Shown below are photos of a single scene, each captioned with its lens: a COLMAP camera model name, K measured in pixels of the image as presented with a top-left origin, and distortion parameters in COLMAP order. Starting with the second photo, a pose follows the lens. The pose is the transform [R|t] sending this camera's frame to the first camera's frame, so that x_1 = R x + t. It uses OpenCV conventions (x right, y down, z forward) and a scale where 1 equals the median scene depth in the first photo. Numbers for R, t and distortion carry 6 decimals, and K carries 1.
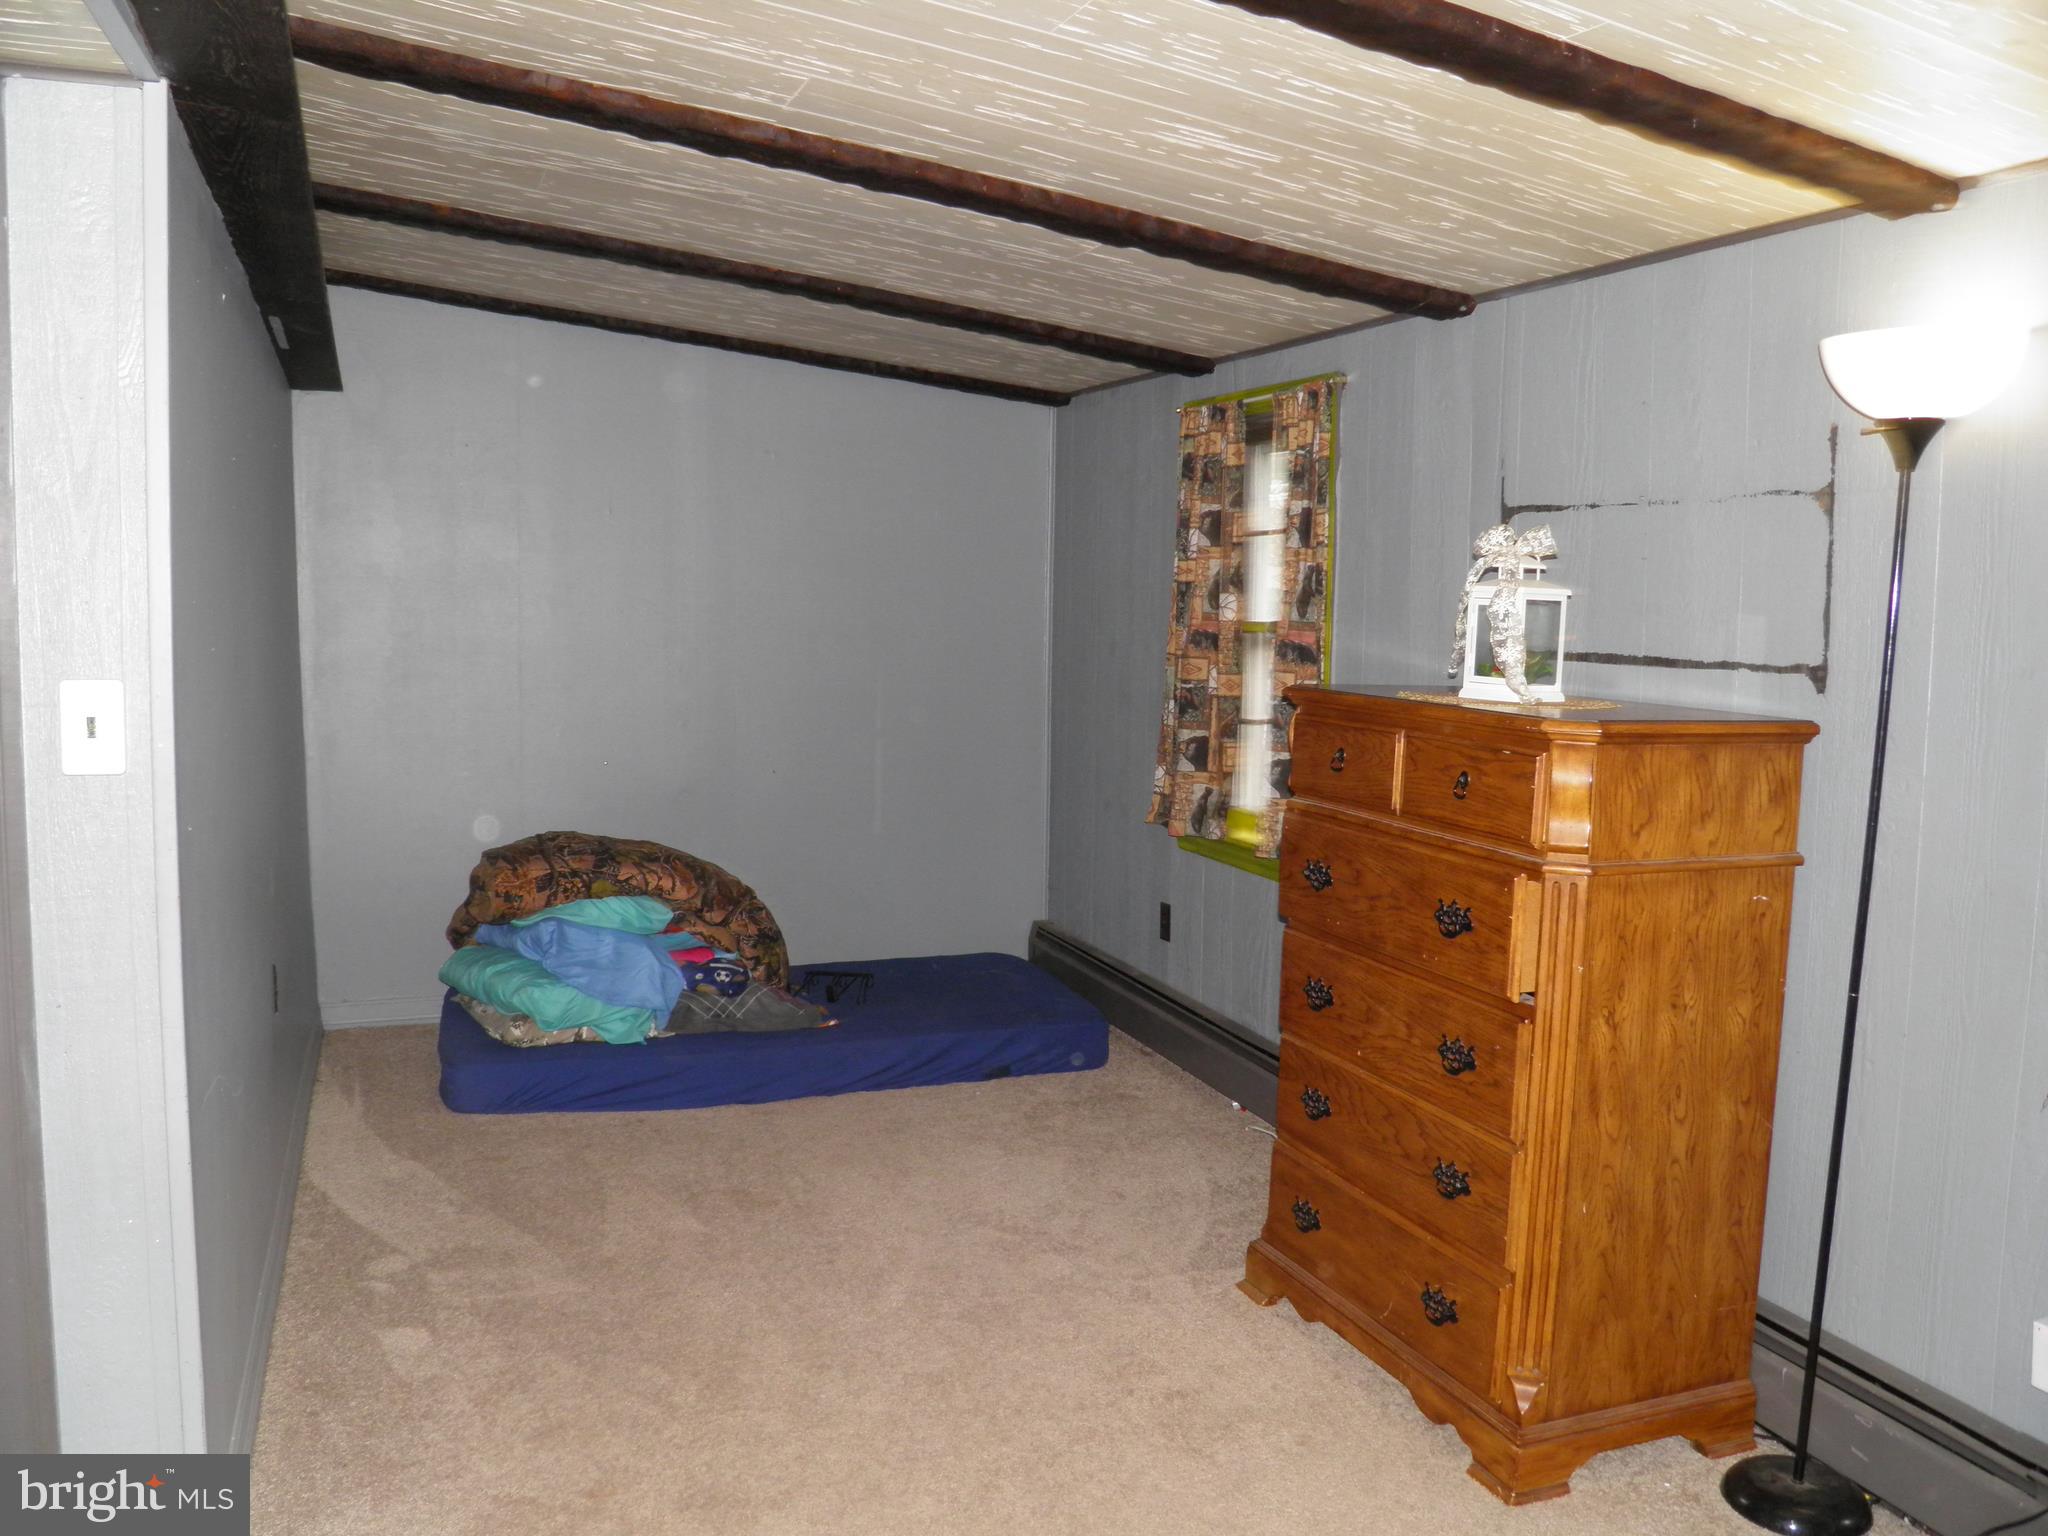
lens RADIAL K [[1698.7, 0, 1010.2], [0, 1698.7, 771.1], [0, 0, 1]] dist [-0.146926, 0.099674]
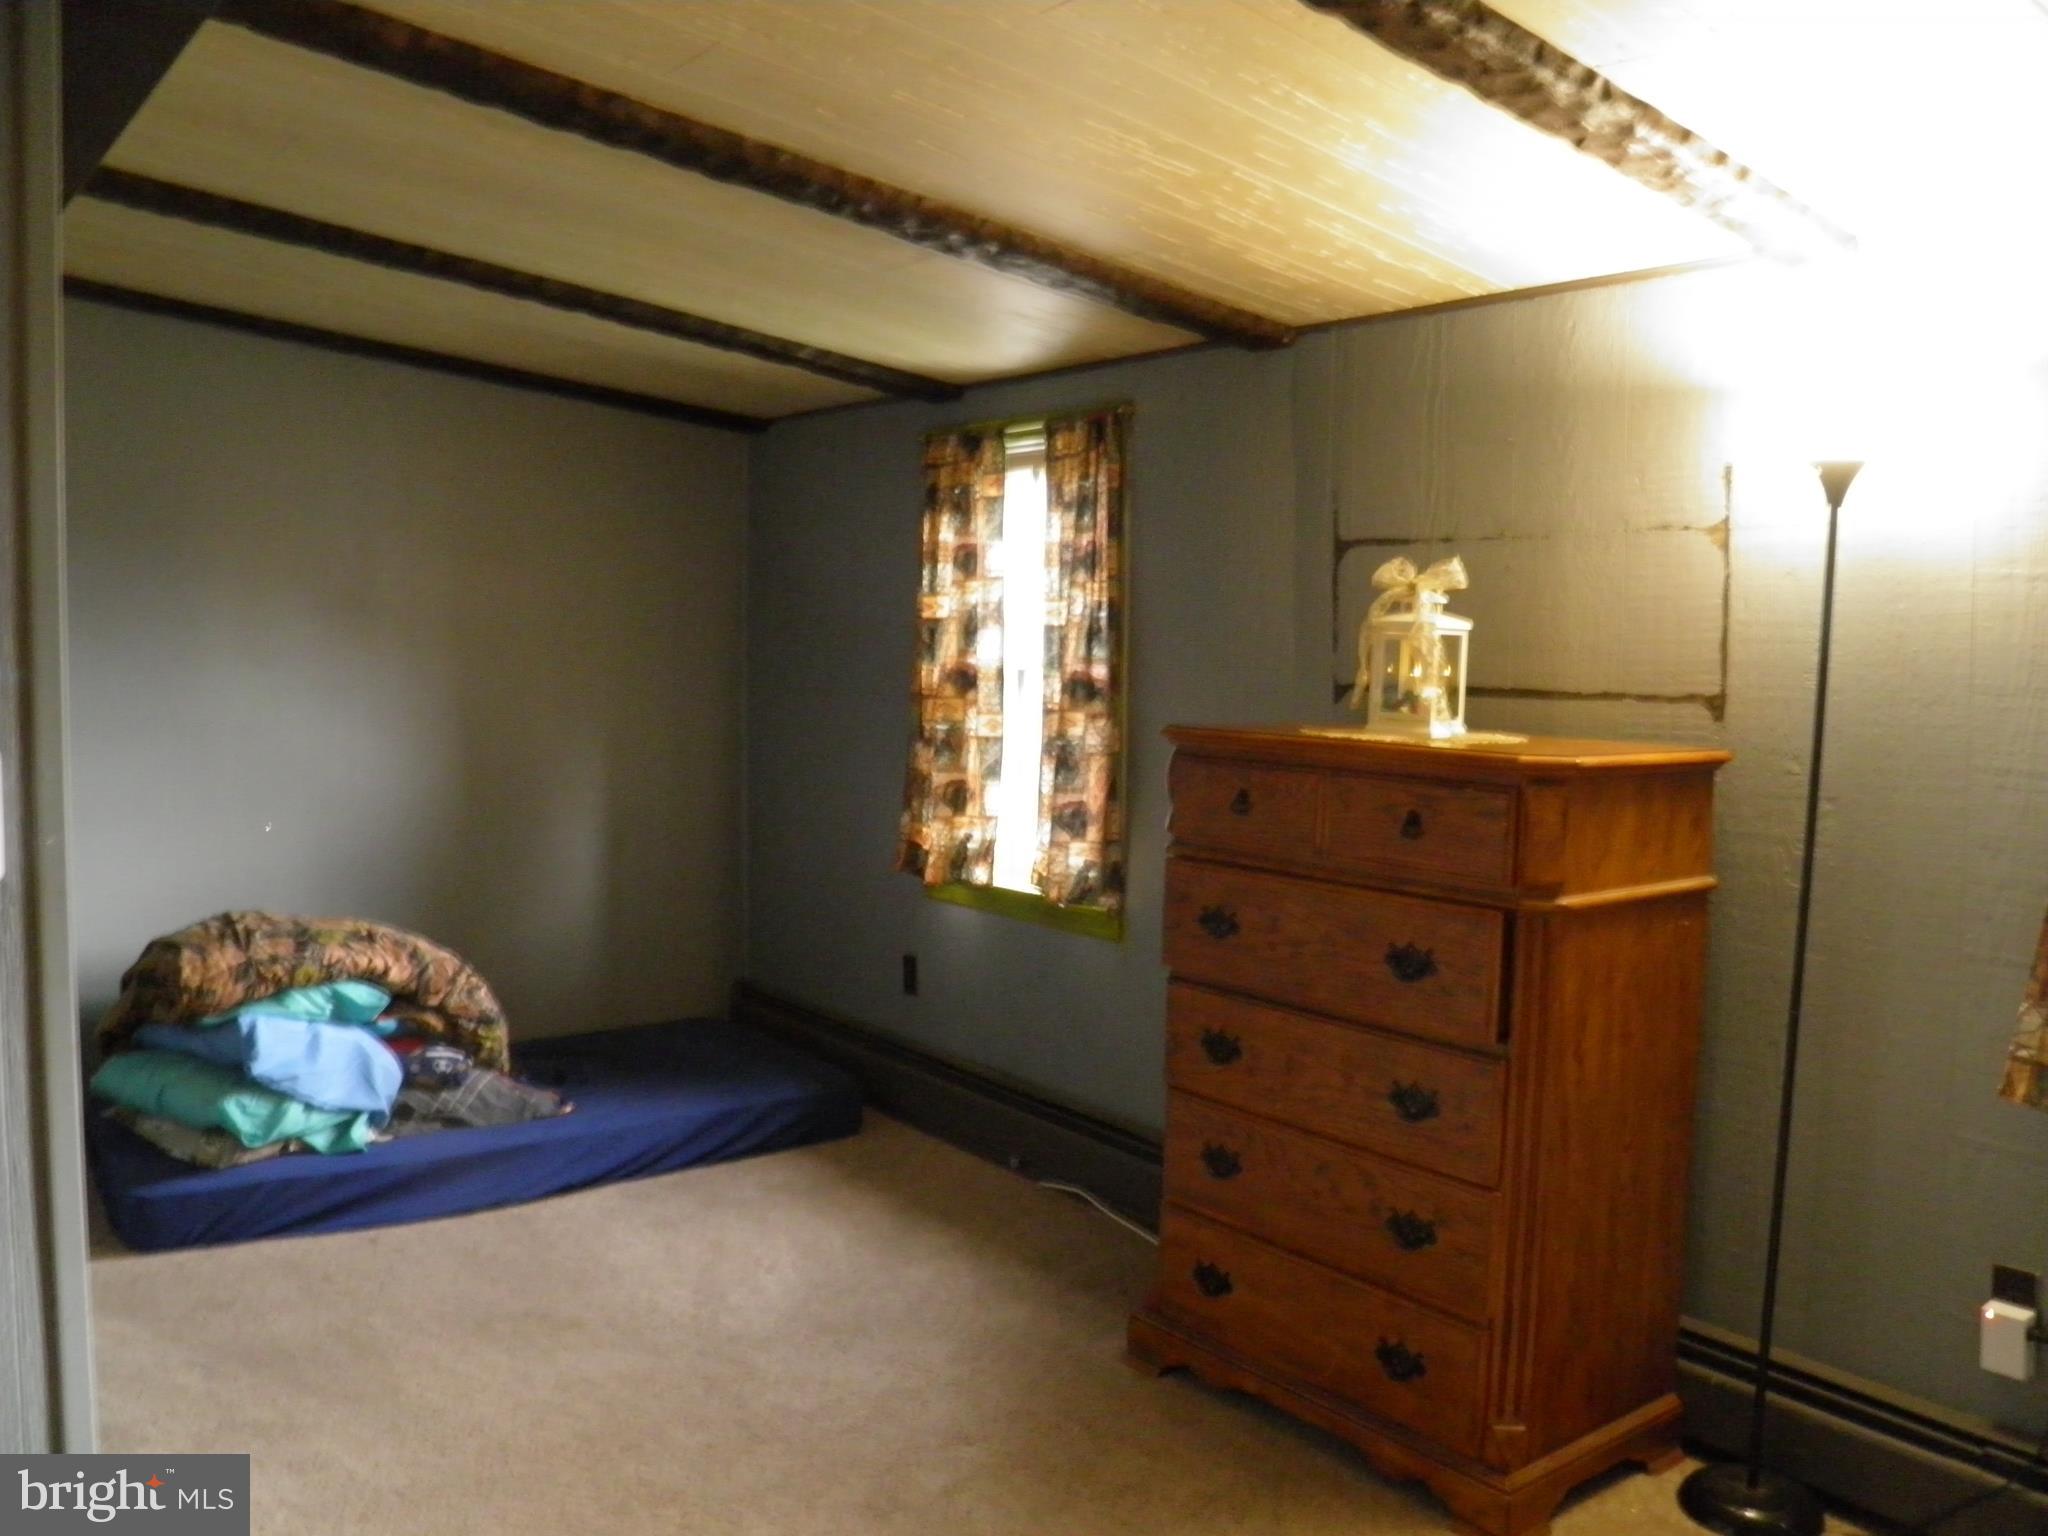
lens RADIAL K [[1698.7, 0, 1029.3], [0, 1698.7, 765.5], [0, 0, 1]] dist [-0.146926, 0.099674]
pose [[0.954132, -0.027234, 0.298145, -0.213757], [0.034536, 0.999218, -0.019249, -0.013193], [-0.297388, 0.028663, 0.954326, 0.120501]]
